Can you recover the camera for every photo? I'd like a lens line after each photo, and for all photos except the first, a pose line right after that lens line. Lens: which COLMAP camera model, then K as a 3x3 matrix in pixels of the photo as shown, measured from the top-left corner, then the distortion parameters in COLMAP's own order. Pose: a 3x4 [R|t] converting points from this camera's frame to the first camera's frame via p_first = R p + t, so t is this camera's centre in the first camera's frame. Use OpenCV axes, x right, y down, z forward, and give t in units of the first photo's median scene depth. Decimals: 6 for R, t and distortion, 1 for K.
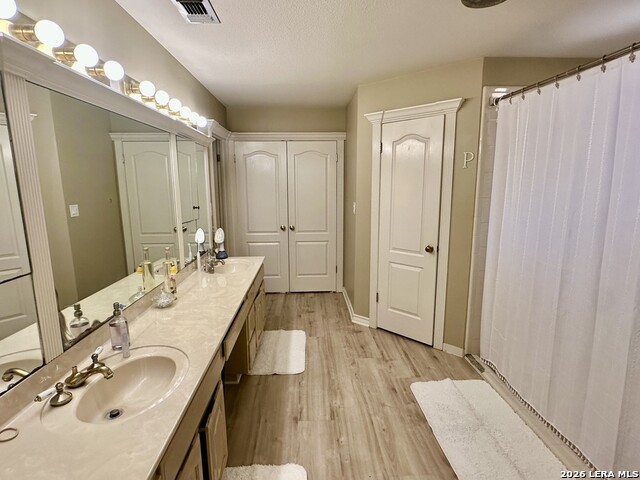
lens RADIAL K [[340.5, 0, 317.6], [0, 340.5, 240.1], [0, 0, 1]] dist [-0.001259, 0.000316]
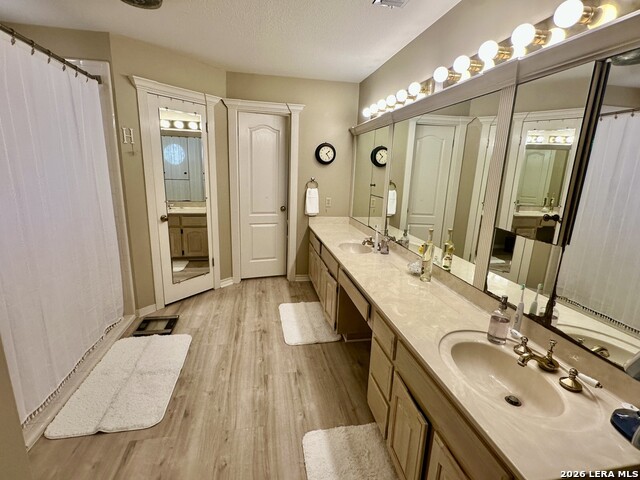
lens RADIAL K [[313.6, 0, 316.9], [0, 313.6, 239.2], [0, 0, 1]] dist [0.002852, -0.000566]
pose [[-0.989476, 0.006904, -0.144530, 0.023194], [-0.049688, 0.921907, 0.384211, -0.262296], [0.135896, 0.387349, -0.911862, 1.655107]]
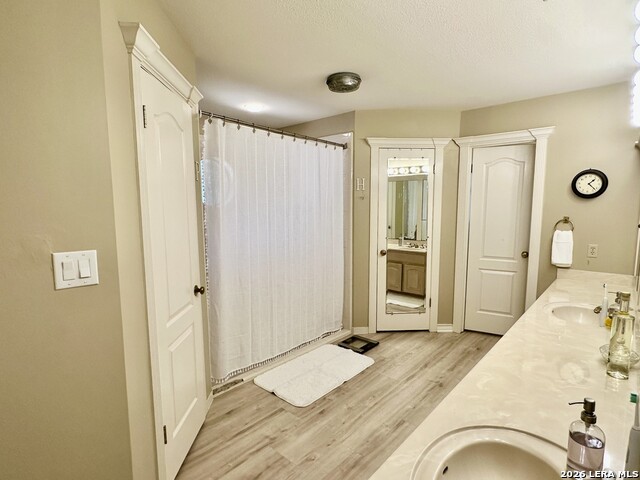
lens RADIAL K [[340.5, 0, 317.9], [0, 340.5, 242.1], [0, 0, 1]] dist [-0.001259, 0.000316]
pose [[-0.713676, -0.064642, 0.697487, -0.428115], [0.127629, 0.967065, 0.220218, -0.248589], [-0.688750, 0.246184, -0.681921, 1.633765]]
